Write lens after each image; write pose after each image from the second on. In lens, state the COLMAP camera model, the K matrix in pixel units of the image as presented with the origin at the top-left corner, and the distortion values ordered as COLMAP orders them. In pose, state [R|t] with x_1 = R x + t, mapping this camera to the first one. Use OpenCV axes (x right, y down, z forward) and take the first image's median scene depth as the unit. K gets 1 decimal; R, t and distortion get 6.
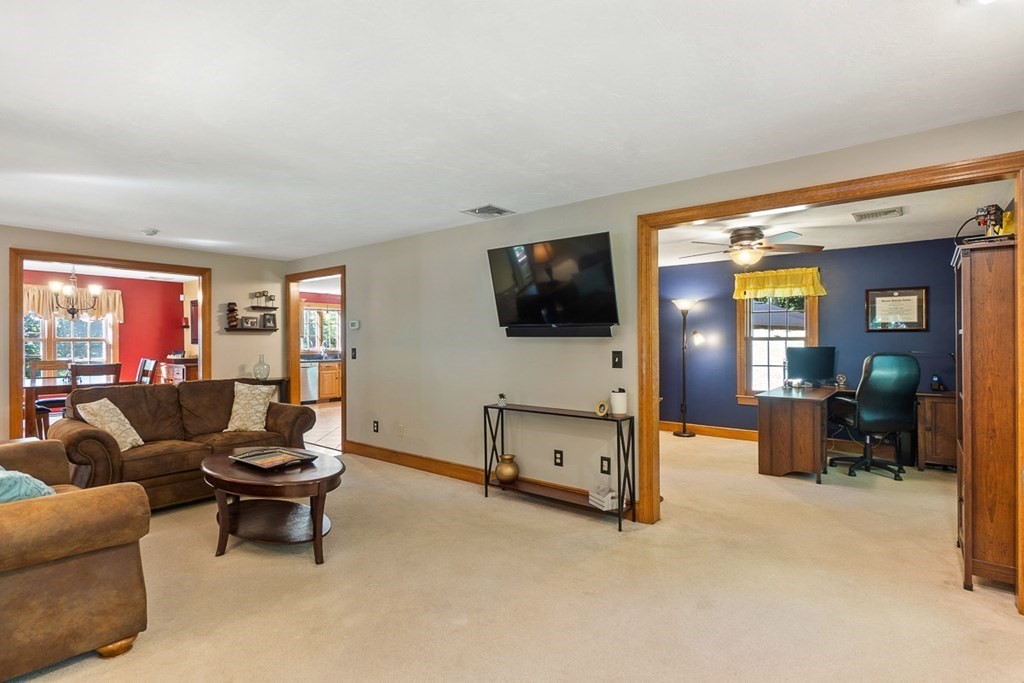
lens RADIAL K [[498.5, 0, 516.5], [0, 498.5, 338.4], [0, 0, 1]] dist [-0.001862, -0.000651]
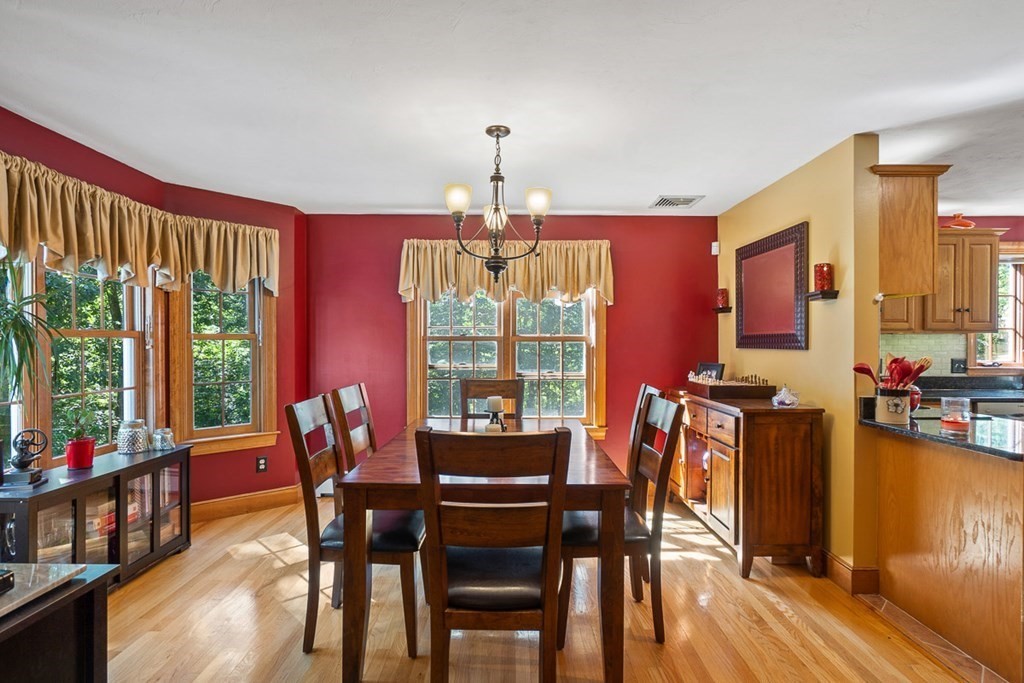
lens RADIAL K [[527.0, 0, 507.0], [0, 527.0, 341.8], [0, 0, 1]] dist [-0.016981, 0.000053]
pose [[0.622904, 0.006527, -0.782271, -0.444874], [-0.003020, 0.999978, 0.005939, 0.003316], [0.782293, -0.001337, 0.622910, 0.590982]]
